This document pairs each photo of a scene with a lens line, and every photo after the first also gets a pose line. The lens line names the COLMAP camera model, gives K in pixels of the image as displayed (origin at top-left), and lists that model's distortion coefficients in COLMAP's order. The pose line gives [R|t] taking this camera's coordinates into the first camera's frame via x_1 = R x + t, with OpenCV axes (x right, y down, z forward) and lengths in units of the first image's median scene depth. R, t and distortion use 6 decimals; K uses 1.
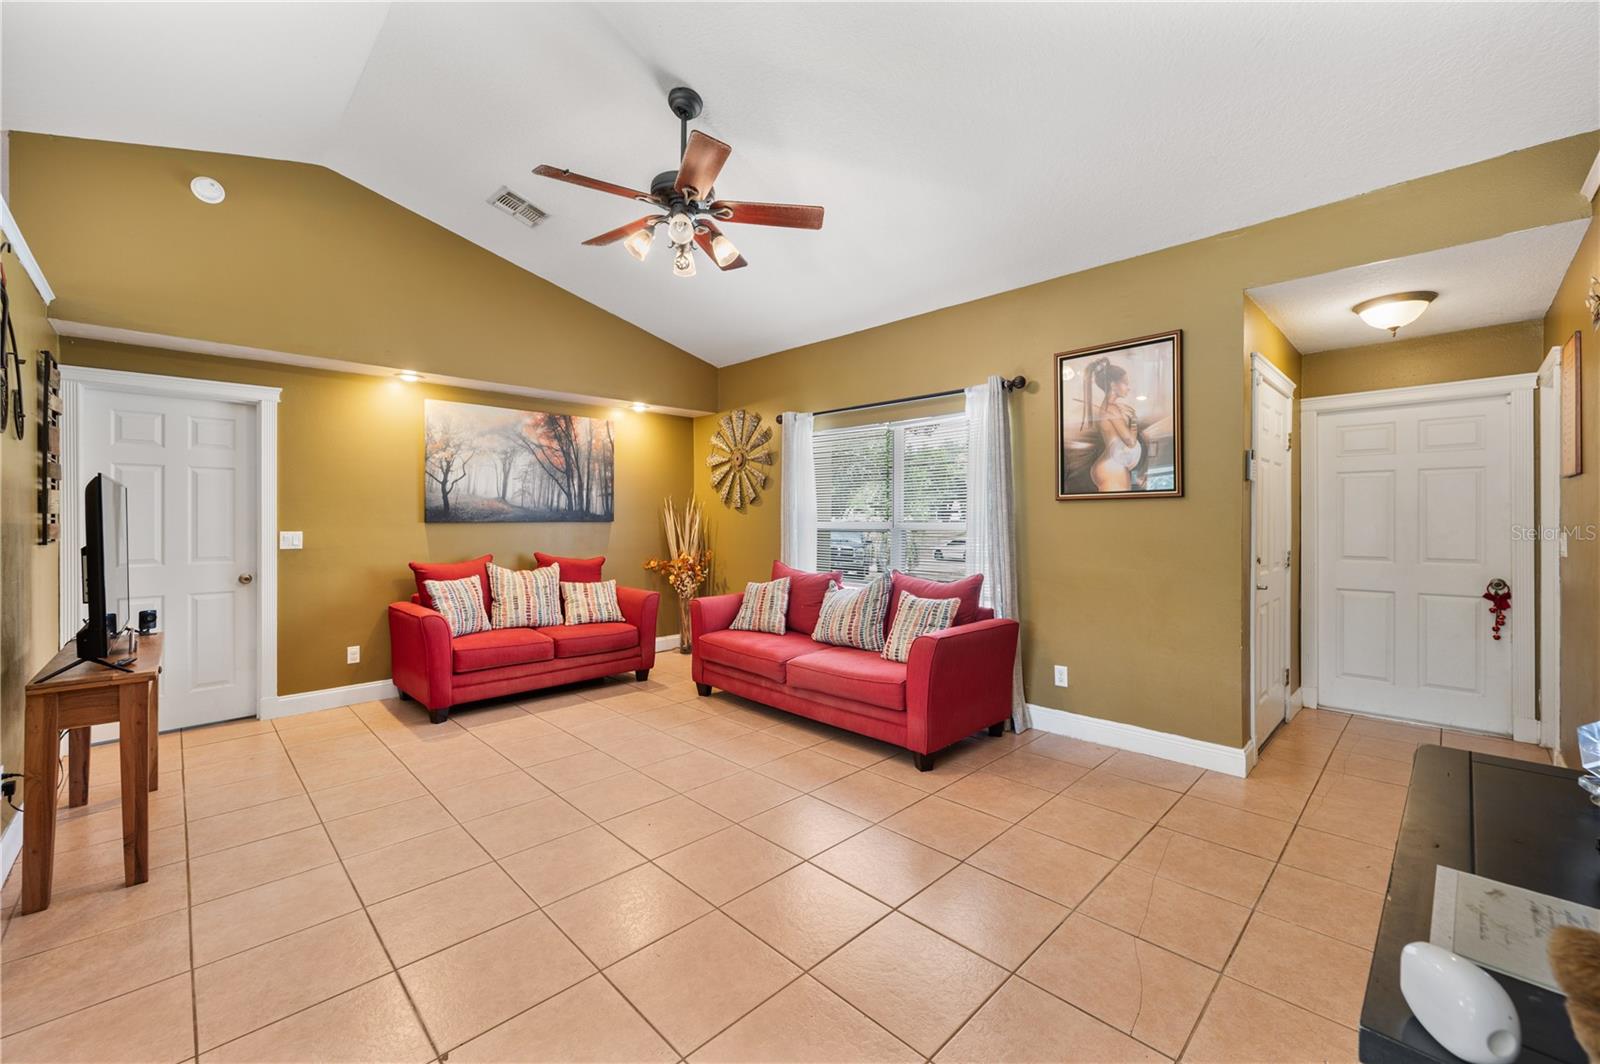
lens RADIAL K [[647.8, 0, 793.1], [0, 647.8, 519.6], [0, 0, 1]] dist [0.001864, 0.000201]
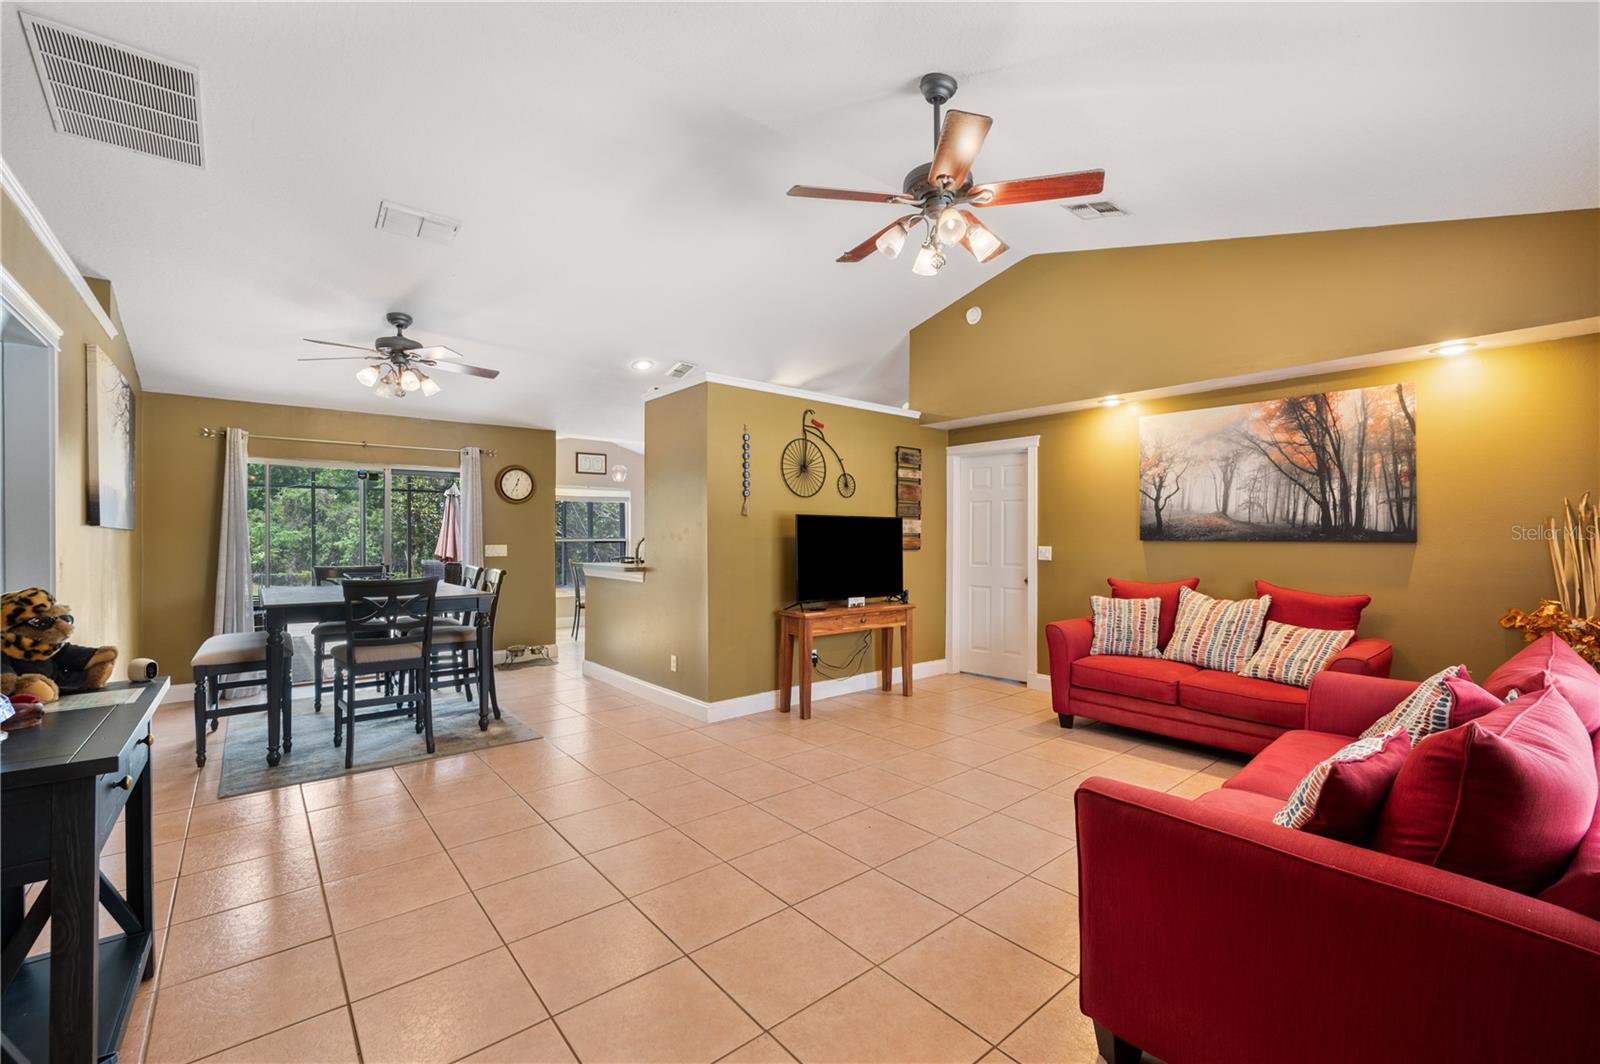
lens RADIAL K [[647.8, 0, 793.5], [0, 647.8, 528.3], [0, 0, 1]] dist [0.001864, 0.000201]
pose [[-0.072963, -0.010418, -0.997280, 0.461674], [-0.005301, 0.999935, -0.010058, -0.001053], [0.997321, 0.004553, -0.073013, 0.526707]]
